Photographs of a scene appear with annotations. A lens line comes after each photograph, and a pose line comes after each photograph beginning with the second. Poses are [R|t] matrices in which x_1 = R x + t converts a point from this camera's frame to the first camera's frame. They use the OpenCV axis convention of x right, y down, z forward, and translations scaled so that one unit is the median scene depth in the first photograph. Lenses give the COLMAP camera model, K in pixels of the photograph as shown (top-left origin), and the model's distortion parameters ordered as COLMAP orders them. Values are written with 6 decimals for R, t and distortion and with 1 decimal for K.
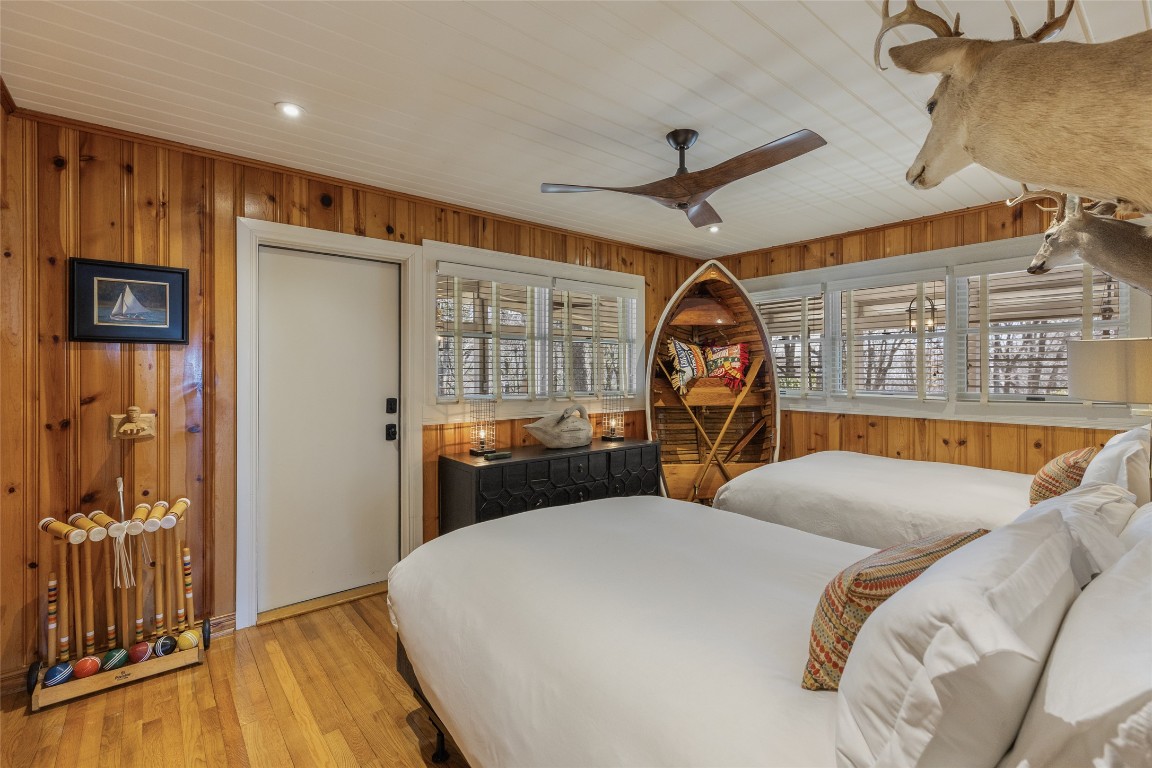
lens RADIAL K [[517.8, 0, 579.3], [0, 517.8, 367.8], [0, 0, 1]] dist [-0.000301, -0.000063]
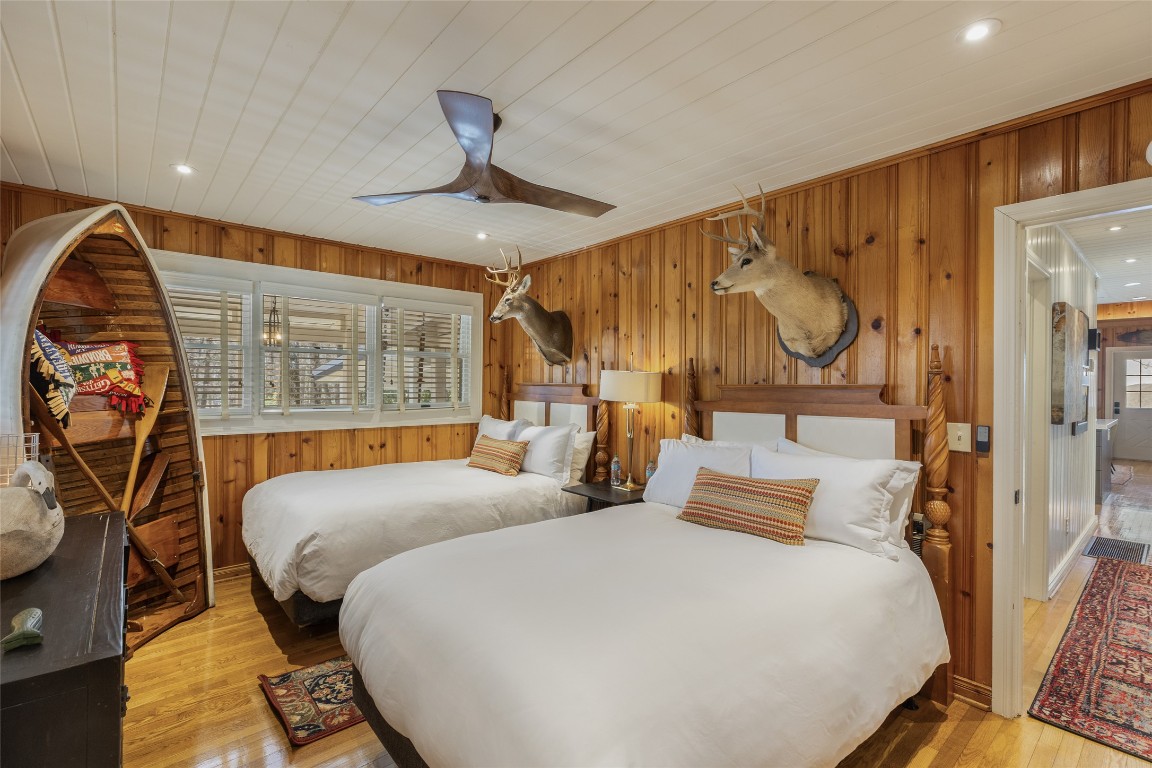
lens RADIAL K [[520.3, 0, 576.0], [0, 520.3, 384.0], [0, 0, 1]] dist [0.005402, 0.000222]
pose [[-0.017542, 0.002974, 0.999842, -0.384861], [-0.012033, 0.999923, -0.003185, 0.001067], [-0.999774, -0.012087, -0.017504, 0.476314]]
